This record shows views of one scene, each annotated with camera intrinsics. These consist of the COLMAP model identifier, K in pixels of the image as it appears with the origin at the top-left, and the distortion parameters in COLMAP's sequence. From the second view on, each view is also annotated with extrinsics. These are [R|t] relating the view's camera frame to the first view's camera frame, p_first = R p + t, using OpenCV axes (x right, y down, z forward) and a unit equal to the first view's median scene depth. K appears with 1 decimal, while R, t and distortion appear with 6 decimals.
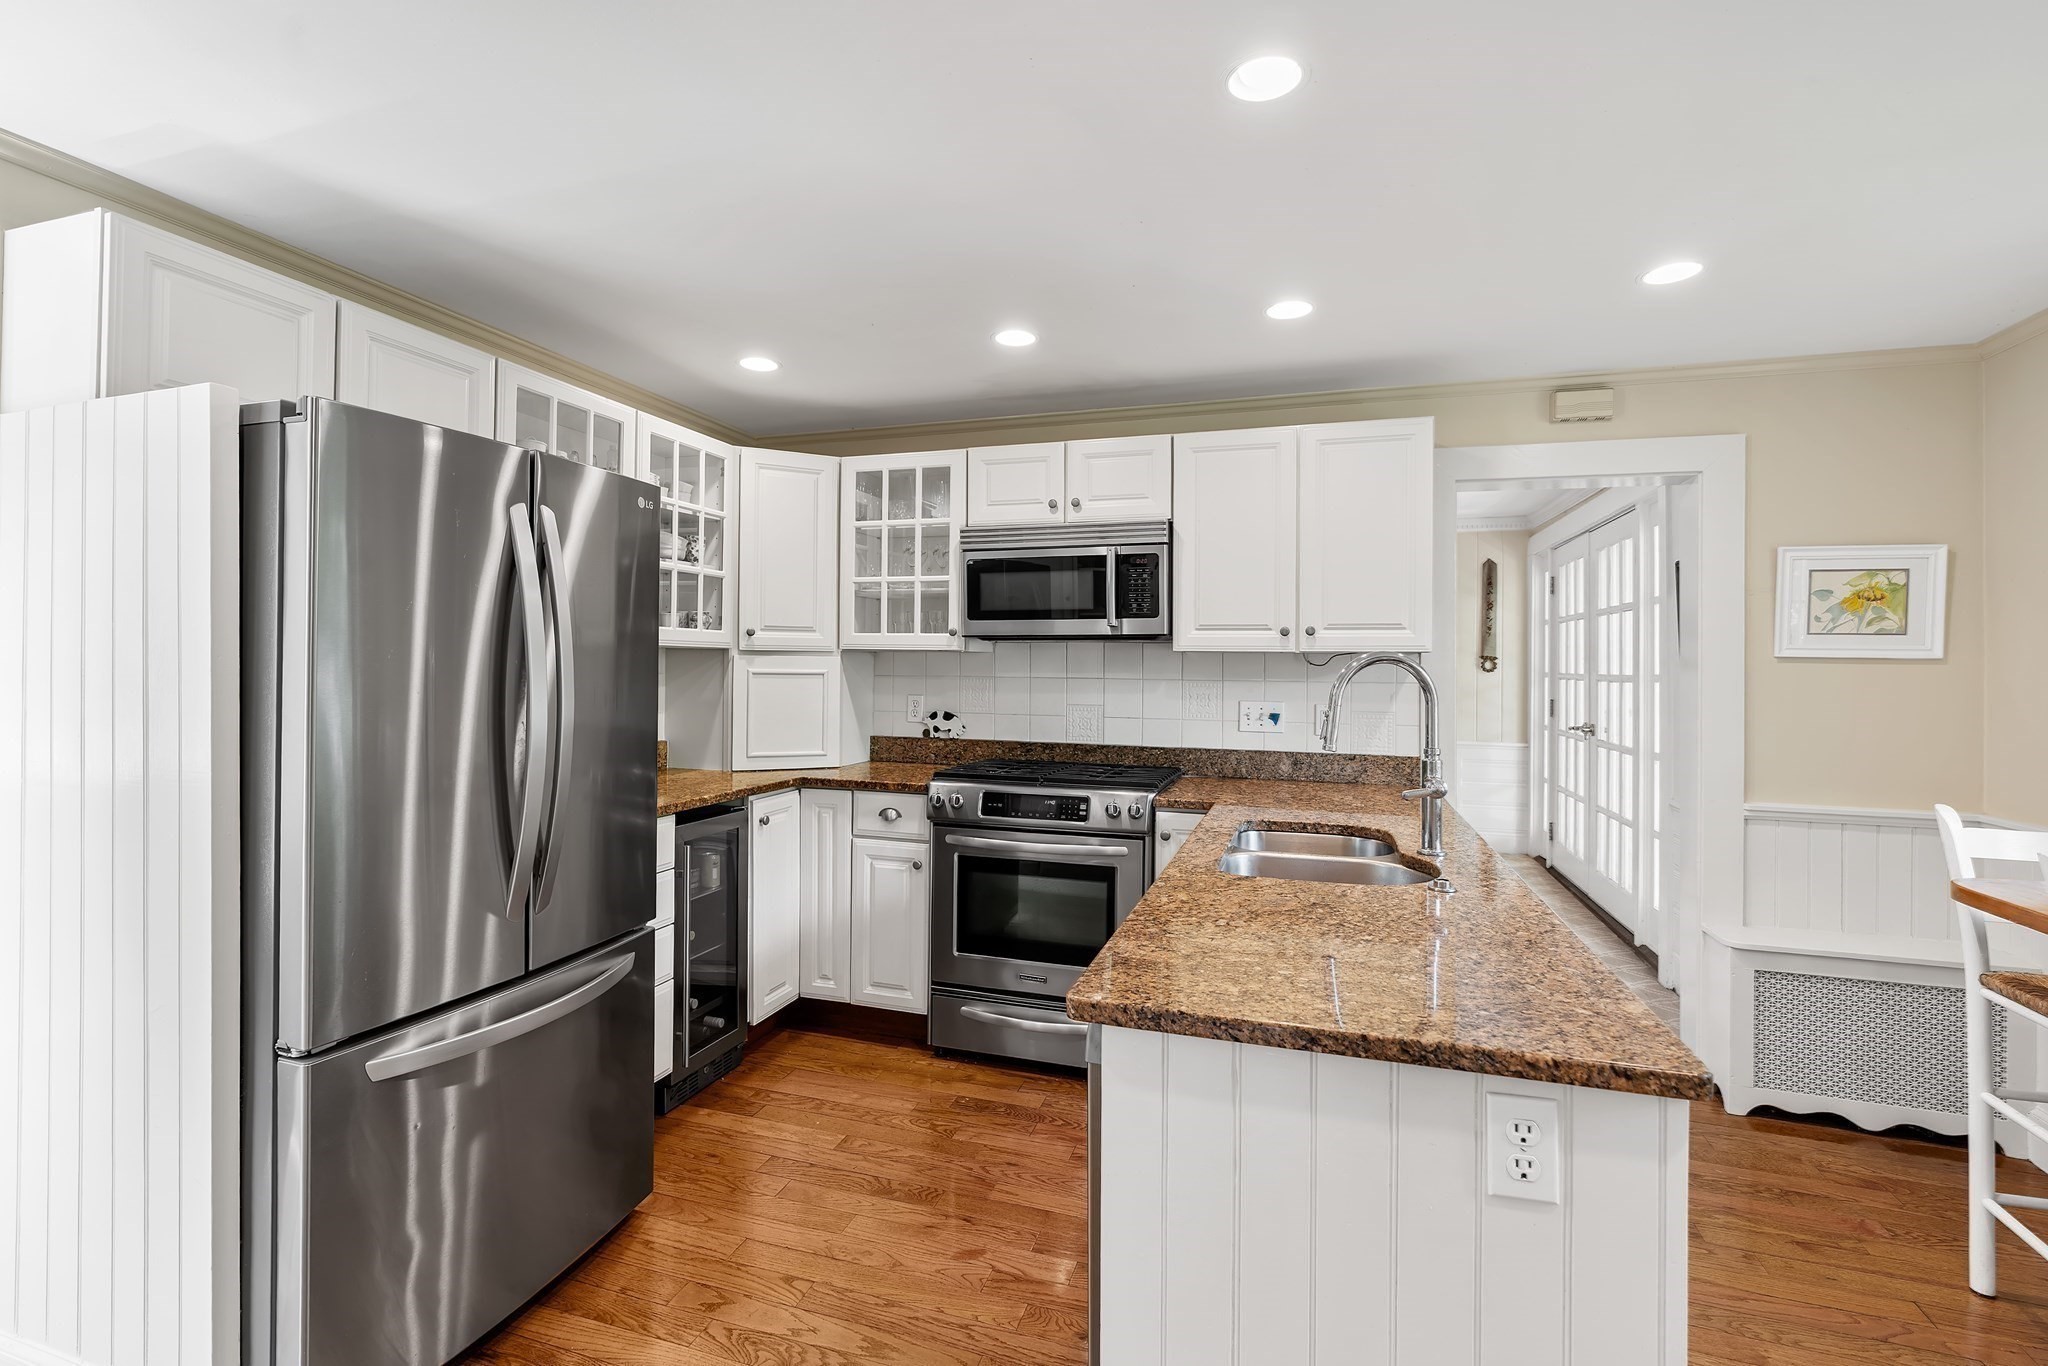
lens RADIAL K [[930.8, 0, 992.5], [0, 930.8, 657.2], [0, 0, 1]] dist [-0.004889, 0.000665]
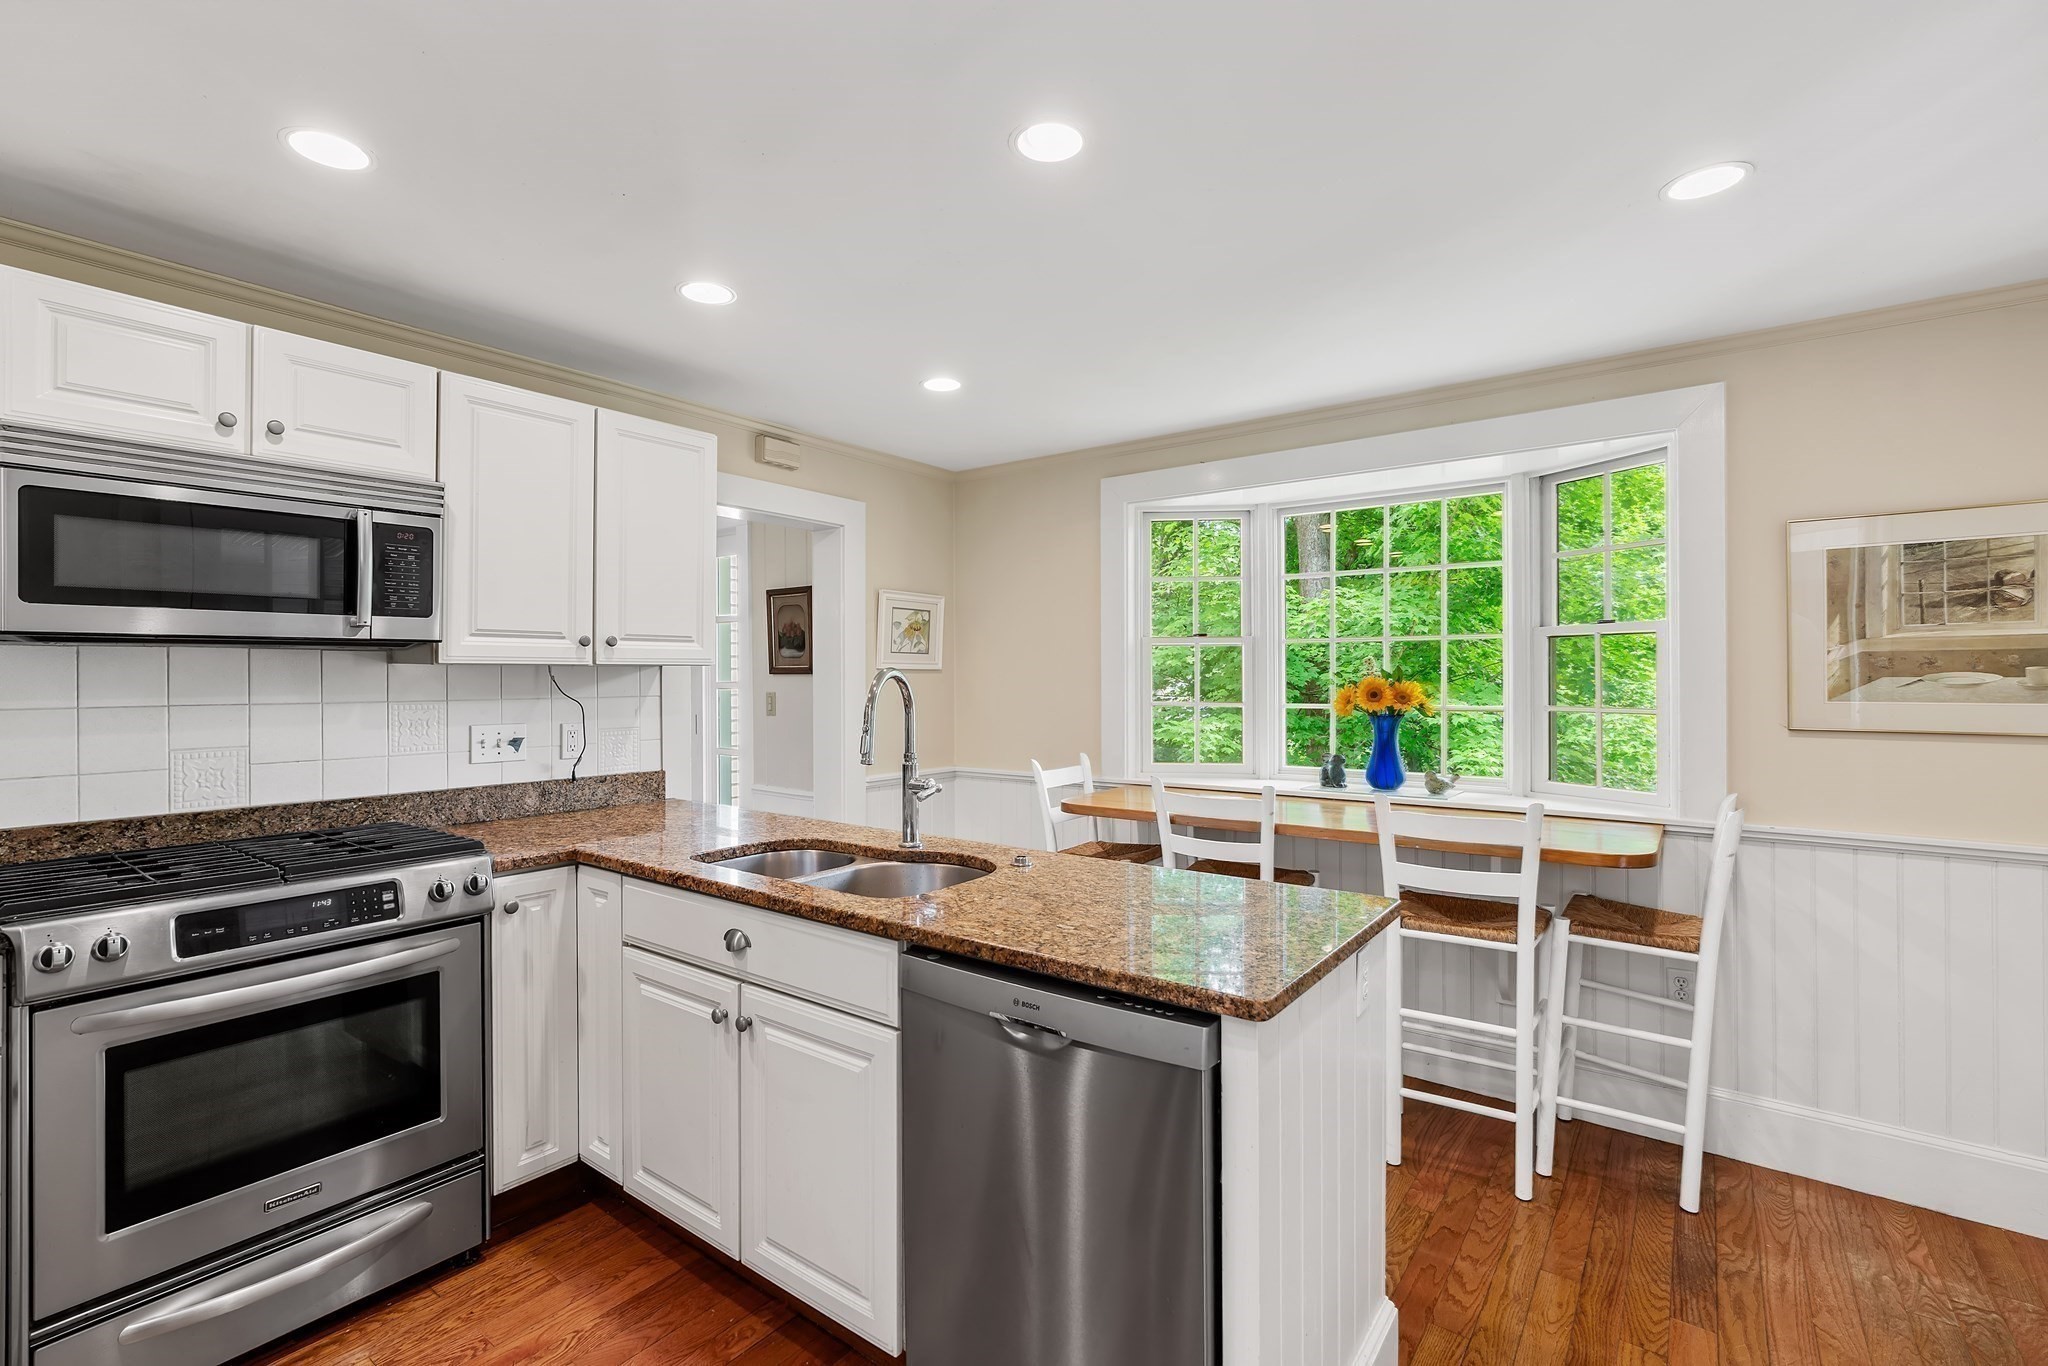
lens RADIAL K [[930.8, 0, 1013.9], [0, 930.8, 671.6], [0, 0, 1]] dist [-0.004889, 0.000665]
pose [[0.312625, -0.007336, 0.949848, -0.368331], [-0.002221, 0.999962, 0.008454, -0.007301], [-0.949874, -0.004753, 0.312597, 0.339665]]
